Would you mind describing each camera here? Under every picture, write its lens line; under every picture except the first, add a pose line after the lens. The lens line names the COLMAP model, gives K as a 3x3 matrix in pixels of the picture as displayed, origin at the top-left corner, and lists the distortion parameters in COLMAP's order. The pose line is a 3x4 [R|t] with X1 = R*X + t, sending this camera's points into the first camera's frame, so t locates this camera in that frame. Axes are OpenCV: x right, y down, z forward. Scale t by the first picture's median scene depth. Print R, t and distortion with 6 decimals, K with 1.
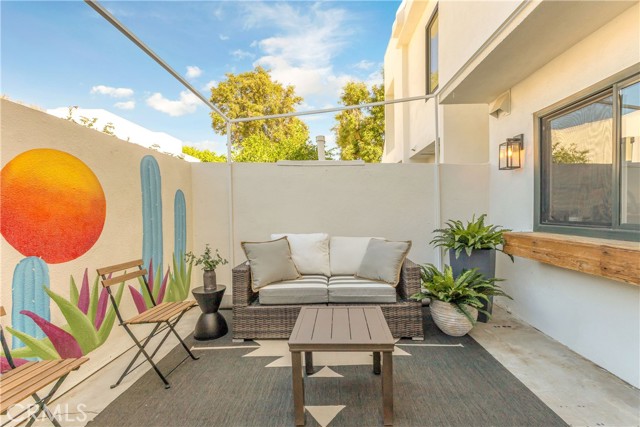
lens RADIAL K [[295.0, 0, 328.3], [0, 295.0, 218.3], [0, 0, 1]] dist [0.003264, 0.000026]
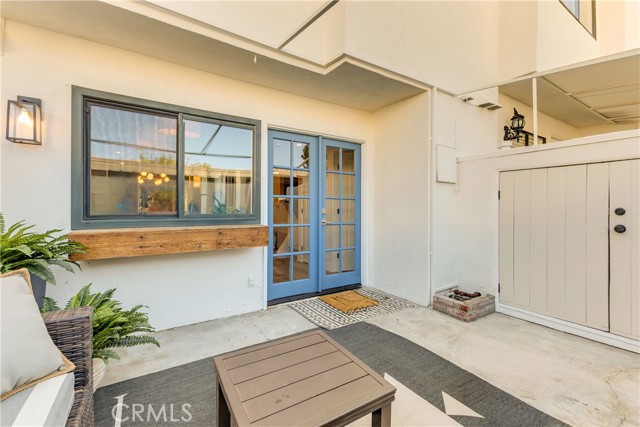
lens RADIAL K [[268.5, 0, 320.1], [0, 268.5, 205.3], [0, 0, 1]] dist [0.002950, 0.000345]
pose [[-0.558843, 0.005131, 0.829257, -0.309123], [0.017753, 0.999826, 0.005778, -0.015142], [-0.829083, 0.017951, -0.558837, 0.859217]]
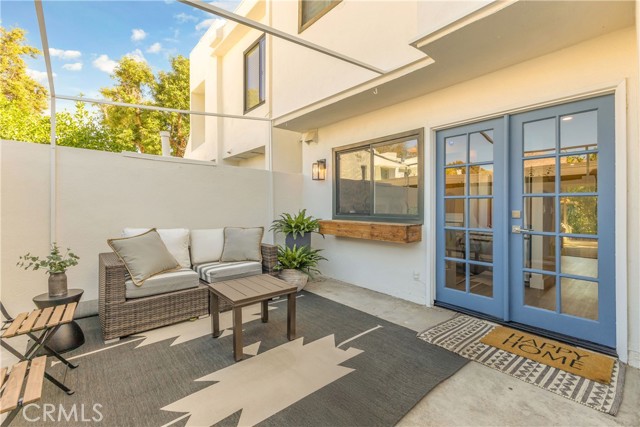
lens RADIAL K [[285.1, 0, 344.2], [0, 285.1, 207.7], [0, 0, 1]] dist [0.008471, -0.000314]
pose [[0.704980, 0.007293, 0.709189, -0.390110], [0.009808, 0.999751, -0.020031, 0.011643], [-0.709159, 0.021077, 0.704734, -0.167376]]
